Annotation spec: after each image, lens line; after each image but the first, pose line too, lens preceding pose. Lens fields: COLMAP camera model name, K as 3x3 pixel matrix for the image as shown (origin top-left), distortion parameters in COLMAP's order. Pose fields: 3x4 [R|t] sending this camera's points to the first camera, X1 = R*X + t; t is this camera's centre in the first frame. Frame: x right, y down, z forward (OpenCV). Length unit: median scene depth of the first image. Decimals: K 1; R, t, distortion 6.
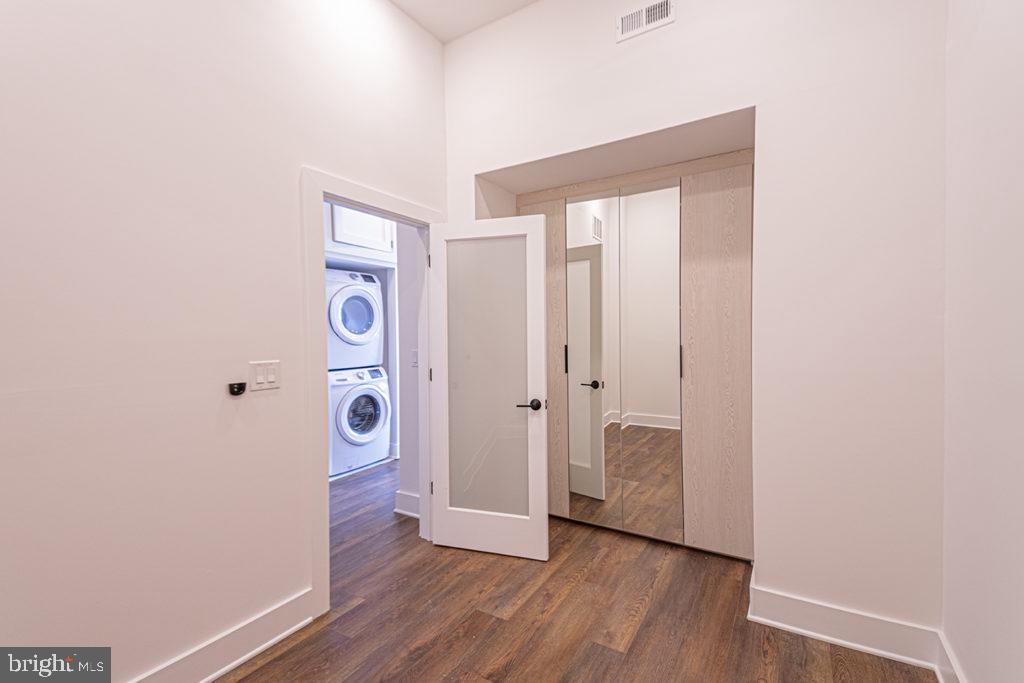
lens RADIAL K [[434.4, 0, 513.8], [0, 434.4, 343.2], [0, 0, 1]] dist [0.039527, -0.016499]
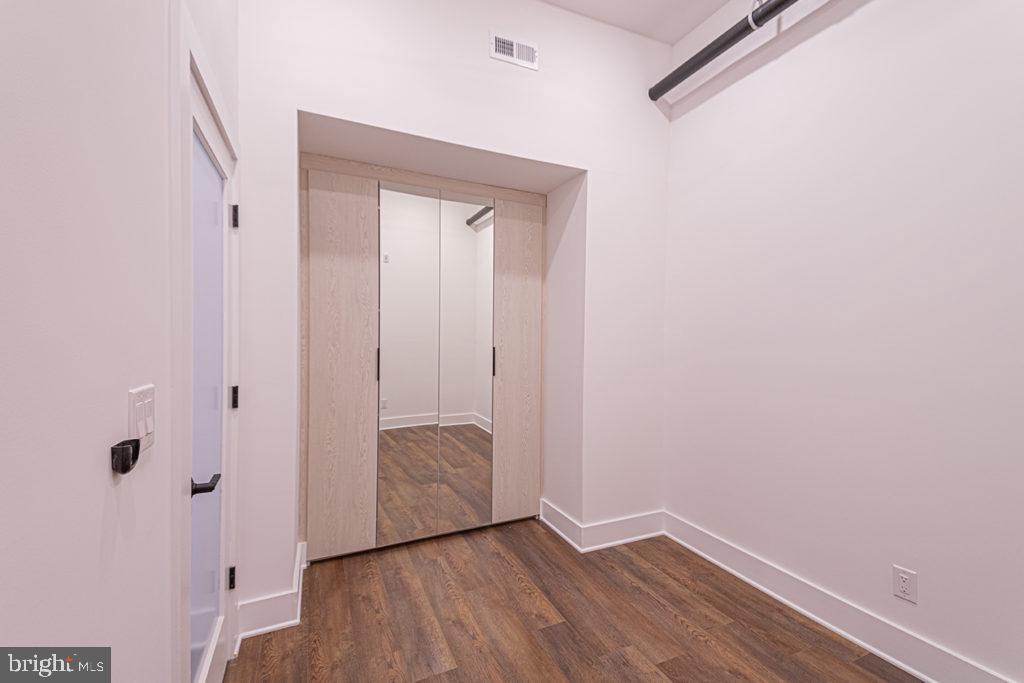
lens RADIAL K [[434.4, 0, 516.7], [0, 434.4, 342.6], [0, 0, 1]] dist [0.039527, -0.016499]
pose [[0.567886, 0.002323, 0.823104, -0.537258], [0.000853, 0.999994, -0.003410, -0.004055], [-0.823107, 0.002638, 0.567880, 0.331890]]
